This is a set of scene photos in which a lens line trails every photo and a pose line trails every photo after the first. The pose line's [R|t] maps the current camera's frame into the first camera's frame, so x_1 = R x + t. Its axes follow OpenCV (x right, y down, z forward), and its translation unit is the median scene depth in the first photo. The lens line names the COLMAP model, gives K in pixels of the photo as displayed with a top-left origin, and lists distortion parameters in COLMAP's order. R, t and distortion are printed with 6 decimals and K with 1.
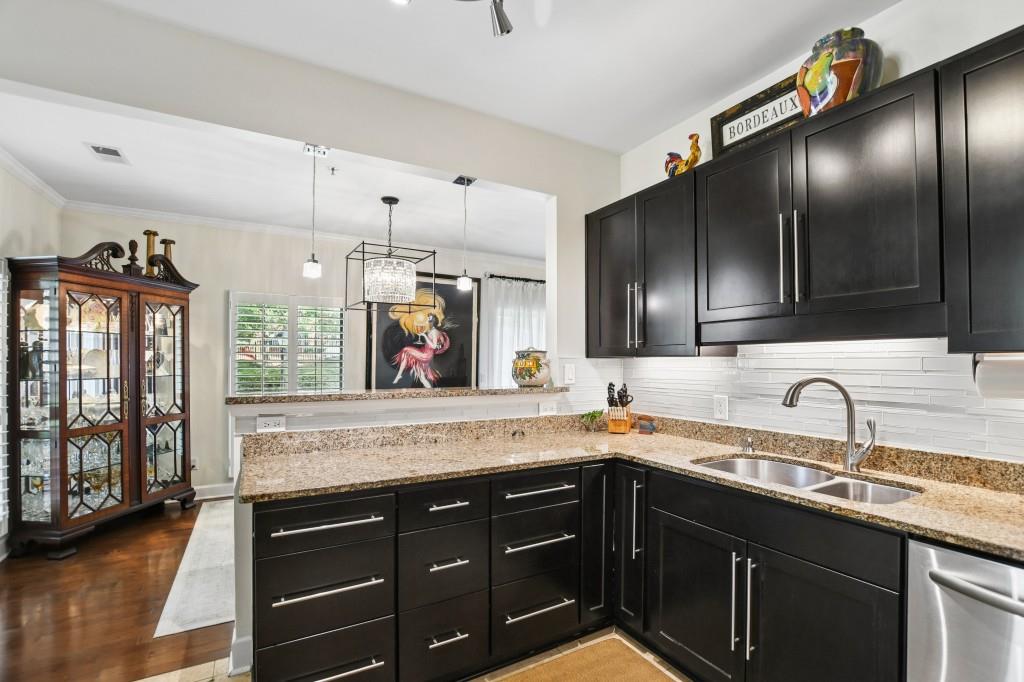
lens RADIAL K [[470.3, 0, 529.4], [0, 470.3, 354.9], [0, 0, 1]] dist [-0.026855, -0.001453]
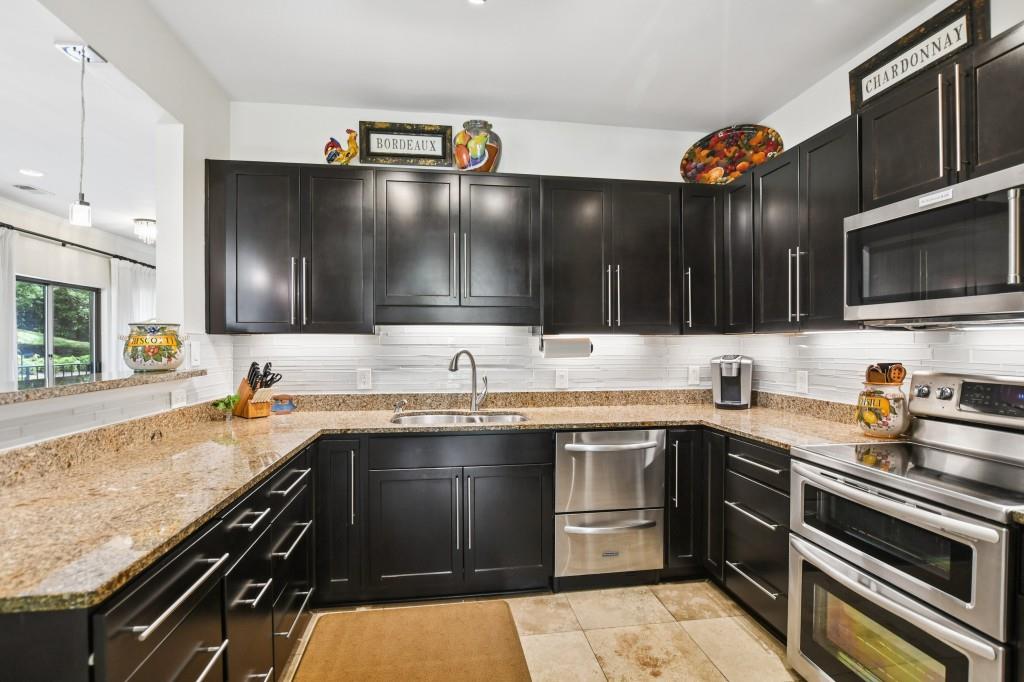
lens RADIAL K [[488.2, 0, 515.1], [0, 488.2, 346.4], [0, 0, 1]] dist [-0.005715, -0.000972]
pose [[0.361423, -0.007325, 0.932373, -0.595267], [-0.016465, 0.999763, 0.014236, 0.008979], [-0.932257, -0.020496, 0.361217, 0.231337]]
